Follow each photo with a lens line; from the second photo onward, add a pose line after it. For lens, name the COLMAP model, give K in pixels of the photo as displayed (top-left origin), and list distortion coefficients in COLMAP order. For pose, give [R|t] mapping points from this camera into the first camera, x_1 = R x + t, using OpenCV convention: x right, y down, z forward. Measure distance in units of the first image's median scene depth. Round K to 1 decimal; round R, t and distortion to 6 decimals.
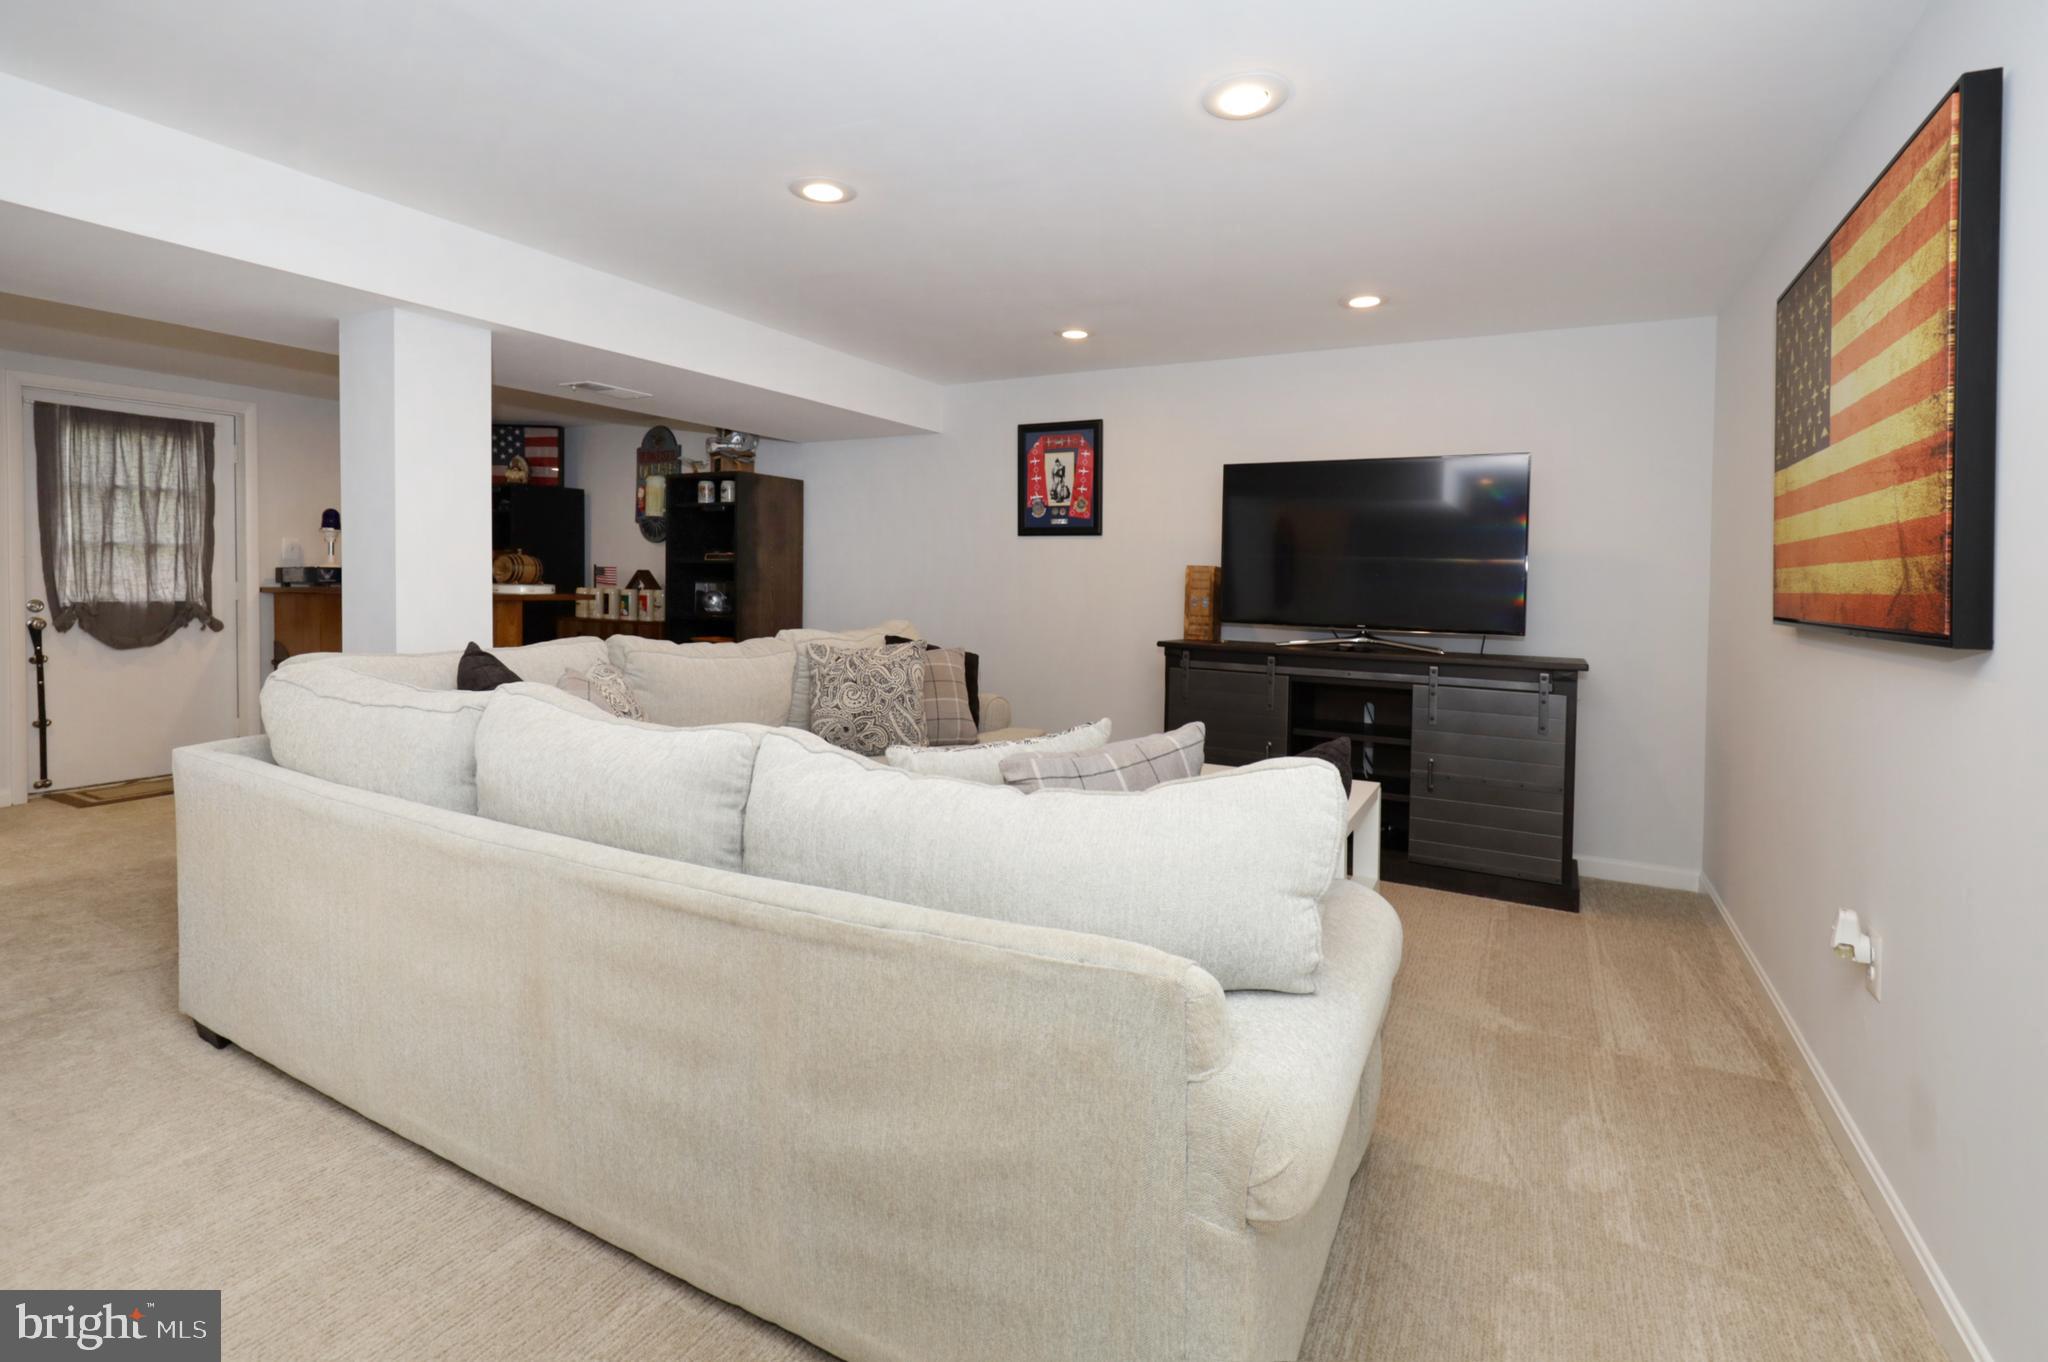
lens RADIAL K [[933.9, 0, 1017.0], [0, 933.9, 673.8], [0, 0, 1]] dist [0.001561, 0.000278]
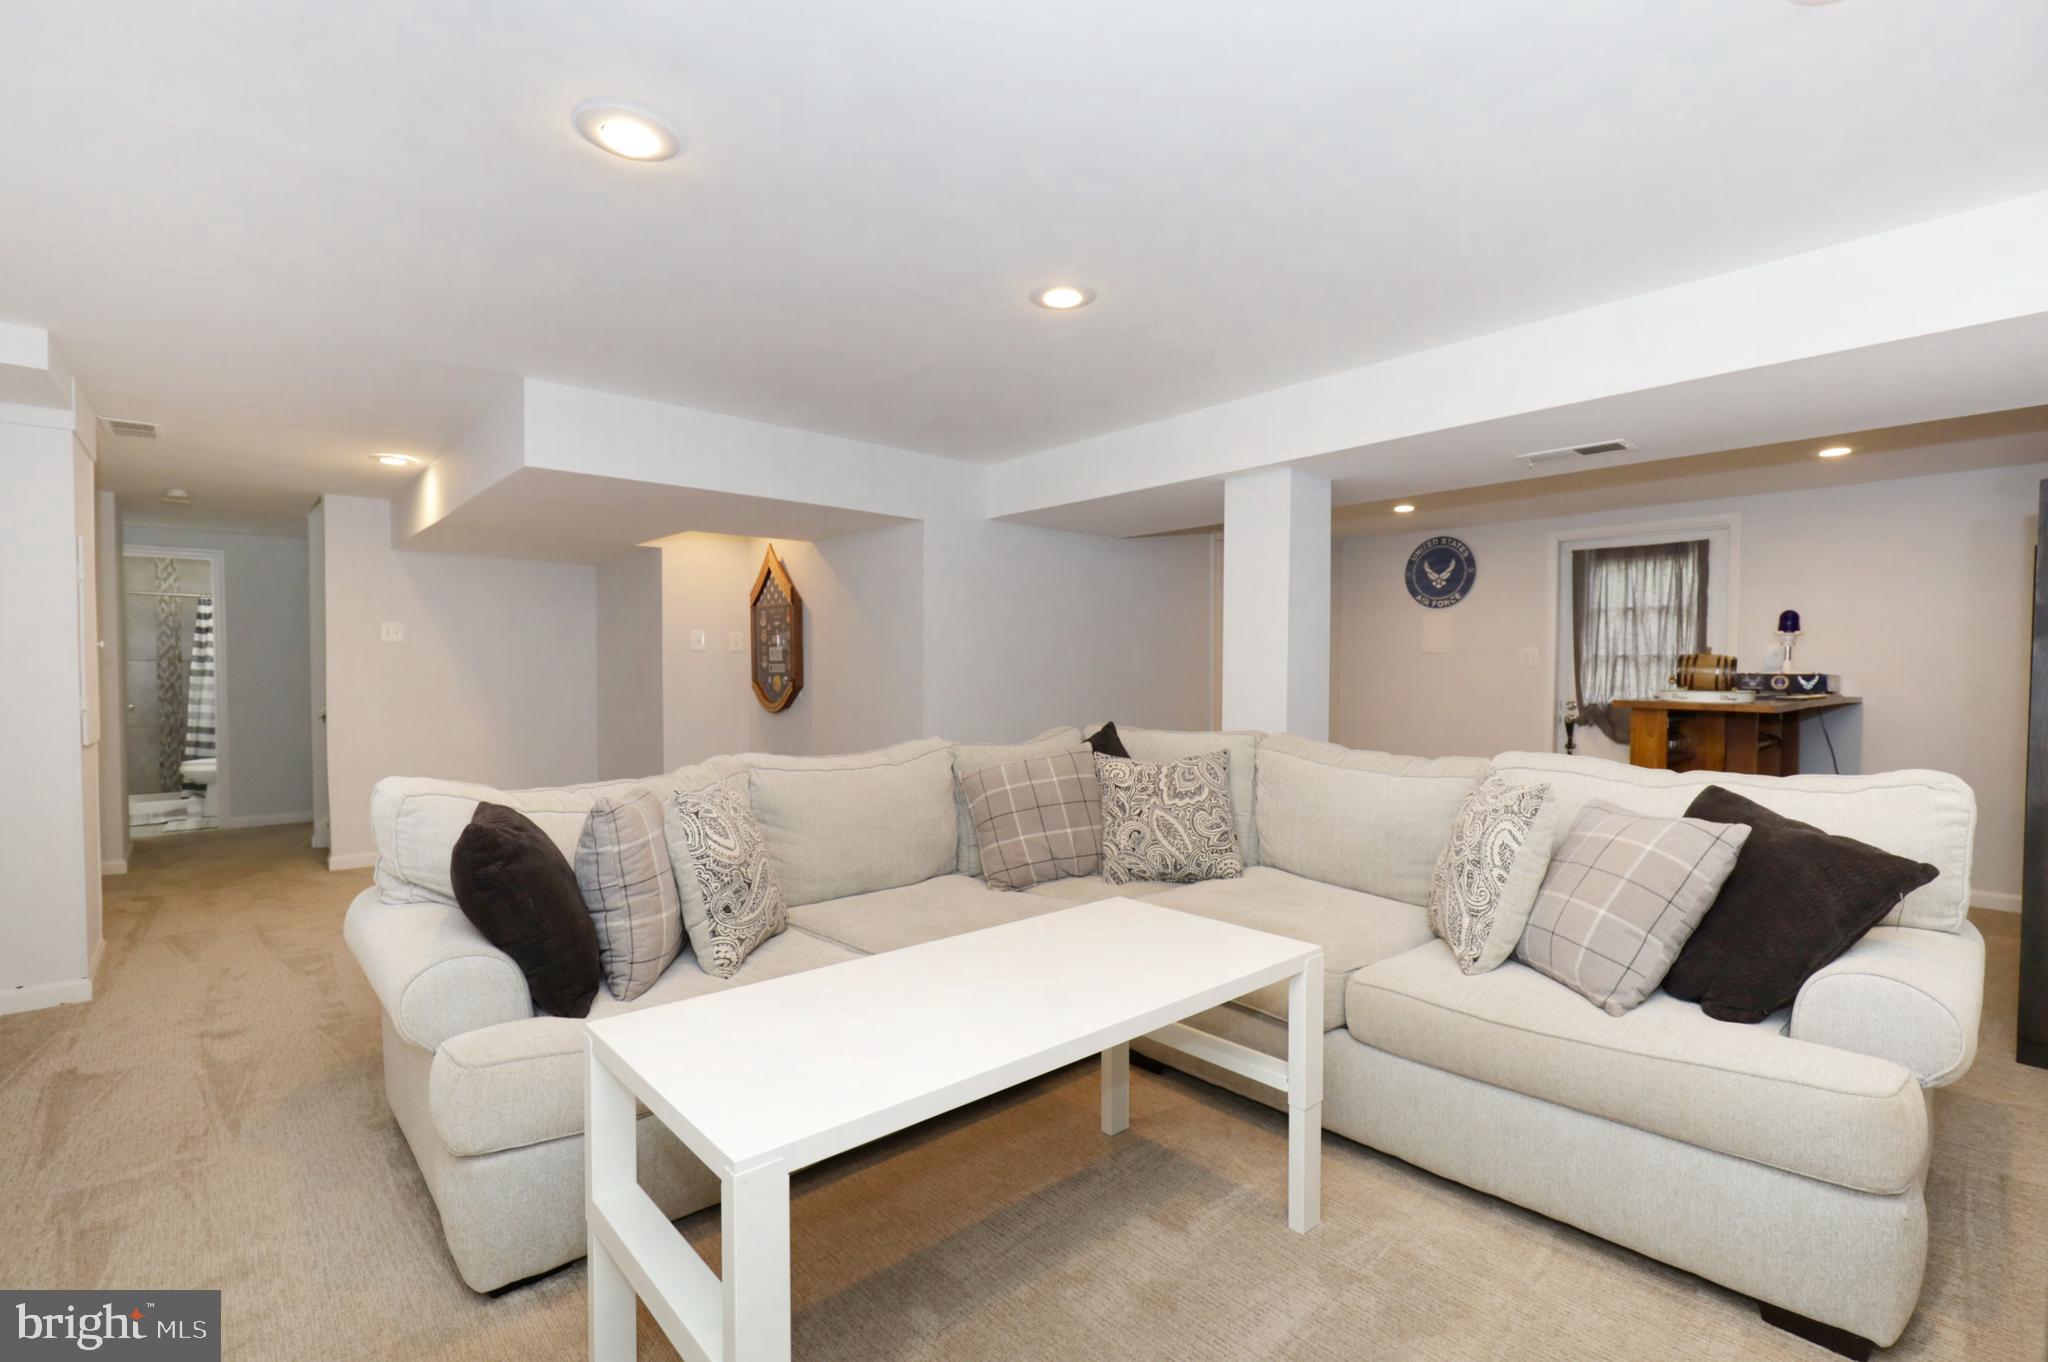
lens RADIAL K [[933.9, 0, 1017.0], [0, 933.9, 673.8], [0, 0, 1]] dist [0.001561, 0.000278]
pose [[-0.340552, -0.013908, -0.940123, 0.429783], [-0.105694, 0.994119, 0.023580, -0.065471], [0.934266, 0.107395, -0.340020, 0.709330]]
